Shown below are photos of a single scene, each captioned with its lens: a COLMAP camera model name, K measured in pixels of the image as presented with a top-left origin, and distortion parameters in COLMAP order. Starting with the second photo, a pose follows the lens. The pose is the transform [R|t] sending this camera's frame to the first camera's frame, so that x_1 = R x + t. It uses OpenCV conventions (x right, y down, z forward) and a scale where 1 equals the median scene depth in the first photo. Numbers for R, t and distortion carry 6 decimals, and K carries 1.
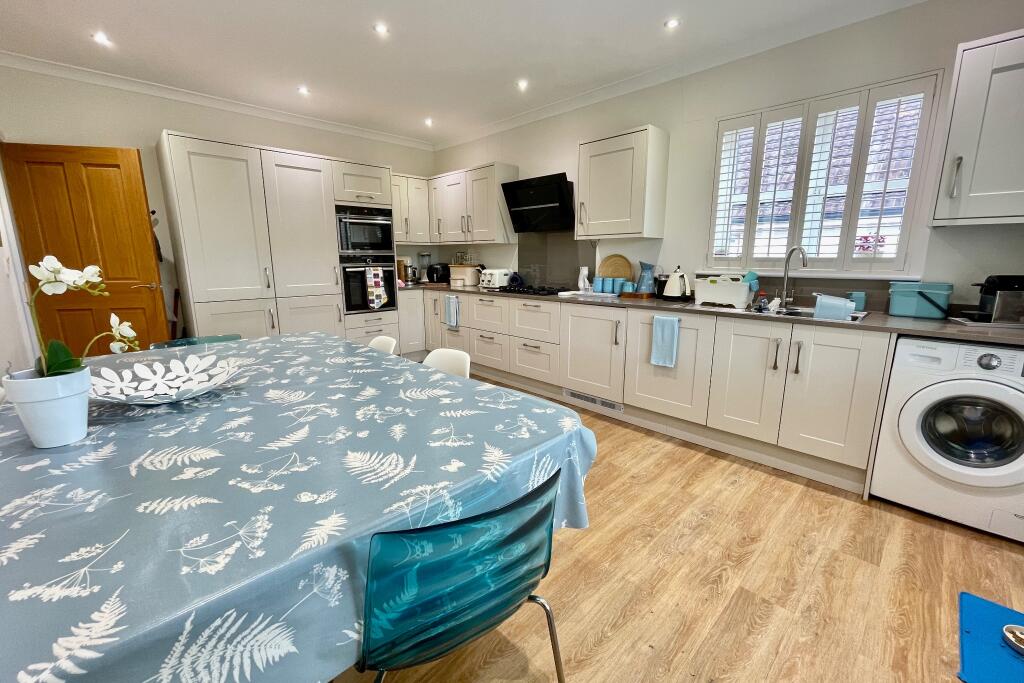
lens RADIAL K [[419.9, 0, 514.4], [0, 419.9, 343.4], [0, 0, 1]] dist [0.000562, 0.000018]
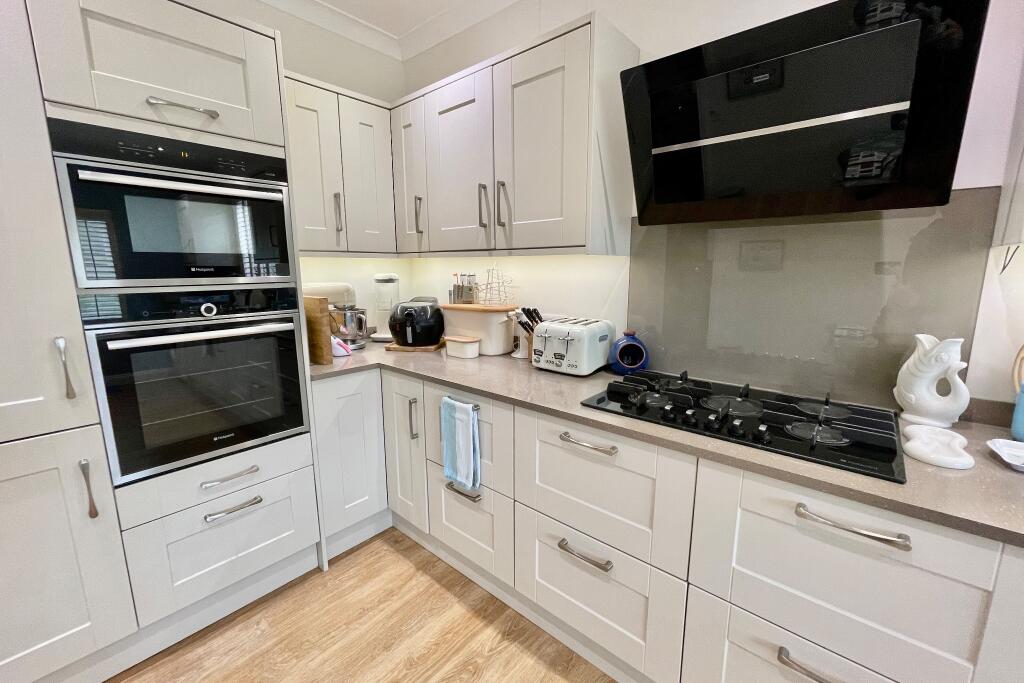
lens RADIAL K [[419.9, 0, 511.4], [0, 419.9, 338.0], [0, 0, 1]] dist [0.000562, 0.000018]
pose [[0.997297, -0.015046, 0.071924, -0.130889], [0.017455, 0.999303, -0.032990, -0.154877], [-0.071378, 0.034156, 0.996864, 0.640709]]
